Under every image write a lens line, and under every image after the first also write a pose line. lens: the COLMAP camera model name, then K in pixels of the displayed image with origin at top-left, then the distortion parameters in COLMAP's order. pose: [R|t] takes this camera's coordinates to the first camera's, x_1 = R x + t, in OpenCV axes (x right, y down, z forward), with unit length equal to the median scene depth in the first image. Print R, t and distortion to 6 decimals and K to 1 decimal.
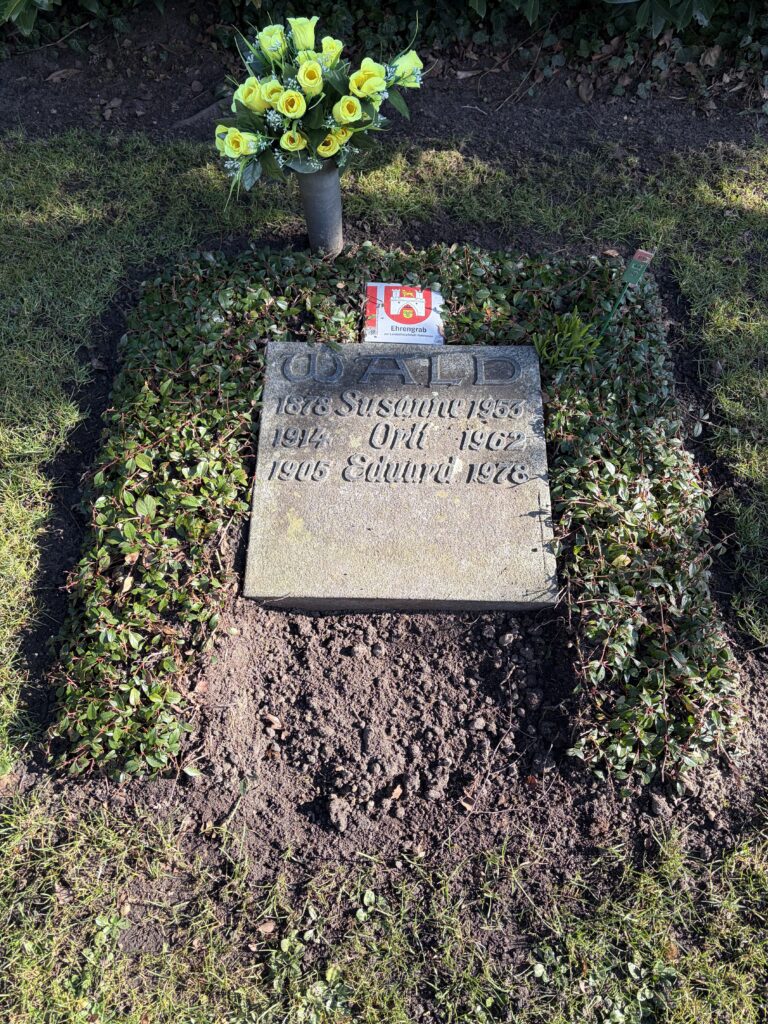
lens RADIAL K [[754.8, 0, 376.6], [0, 754.8, 507.8], [0, 0, 1]] dist [0.059240, -0.051620]
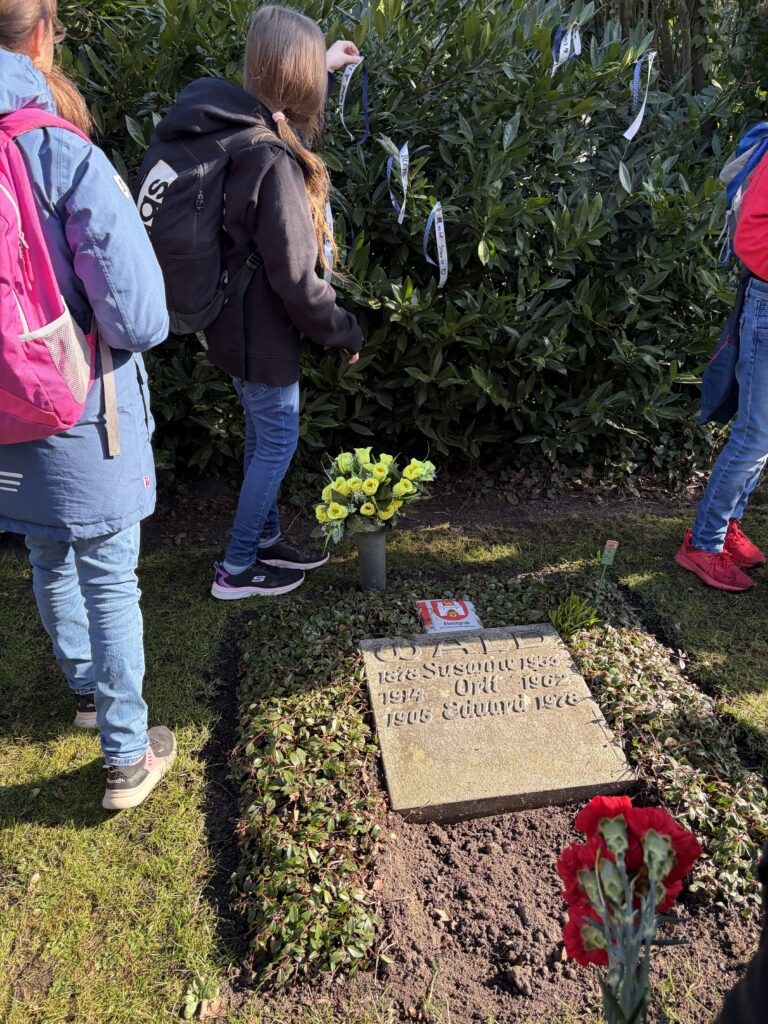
lens RADIAL K [[754.8, 0, 376.6], [0, 754.8, 507.8], [0, 0, 1]] dist [0.059240, -0.051620]
pose [[0.986386, -0.086650, 0.139766, -0.330908], [0.149351, 0.827749, -0.540856, 0.372639], [-0.068826, 0.554367, 0.829422, -0.288451]]
